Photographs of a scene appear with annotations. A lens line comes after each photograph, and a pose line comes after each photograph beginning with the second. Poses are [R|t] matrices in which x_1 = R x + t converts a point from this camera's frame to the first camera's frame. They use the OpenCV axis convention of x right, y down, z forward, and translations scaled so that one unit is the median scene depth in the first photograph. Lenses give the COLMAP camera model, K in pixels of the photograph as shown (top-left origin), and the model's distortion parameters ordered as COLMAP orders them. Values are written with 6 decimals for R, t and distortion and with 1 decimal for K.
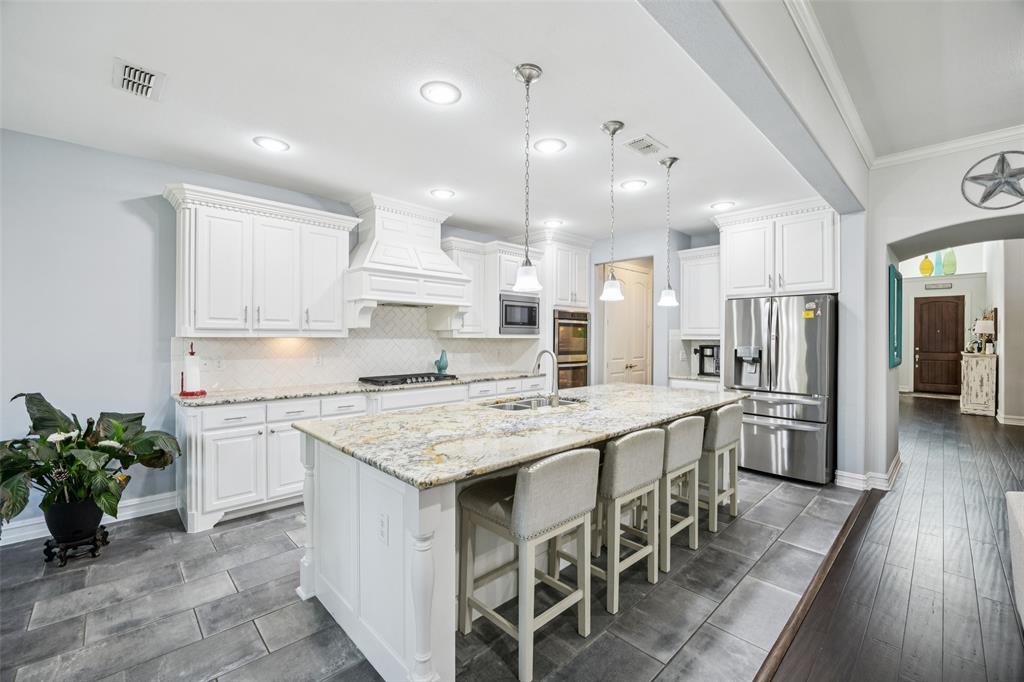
lens RADIAL K [[425.0, 0, 510.8], [0, 425.0, 336.4], [0, 0, 1]] dist [-0.009933, -0.001496]
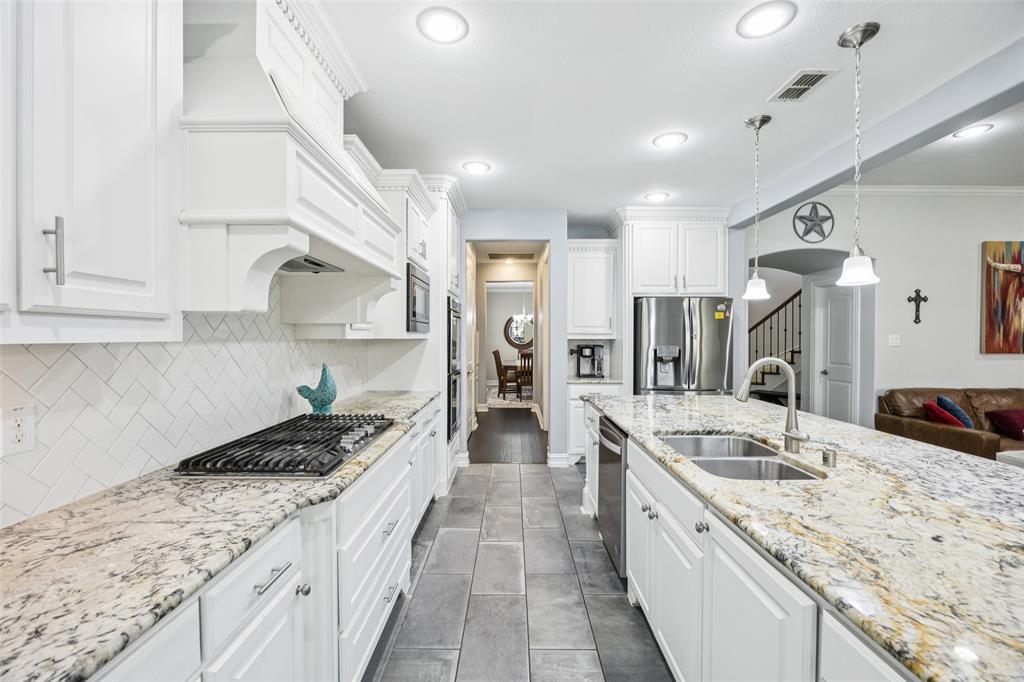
lens RADIAL K [[425.0, 0, 511.8], [0, 425.0, 342.6], [0, 0, 1]] dist [-0.009933, -0.001496]
pose [[0.694452, -0.013152, 0.719419, -0.397801], [0.001374, 0.999855, 0.016952, -0.001129], [-0.719538, -0.010783, 0.694370, 0.560522]]
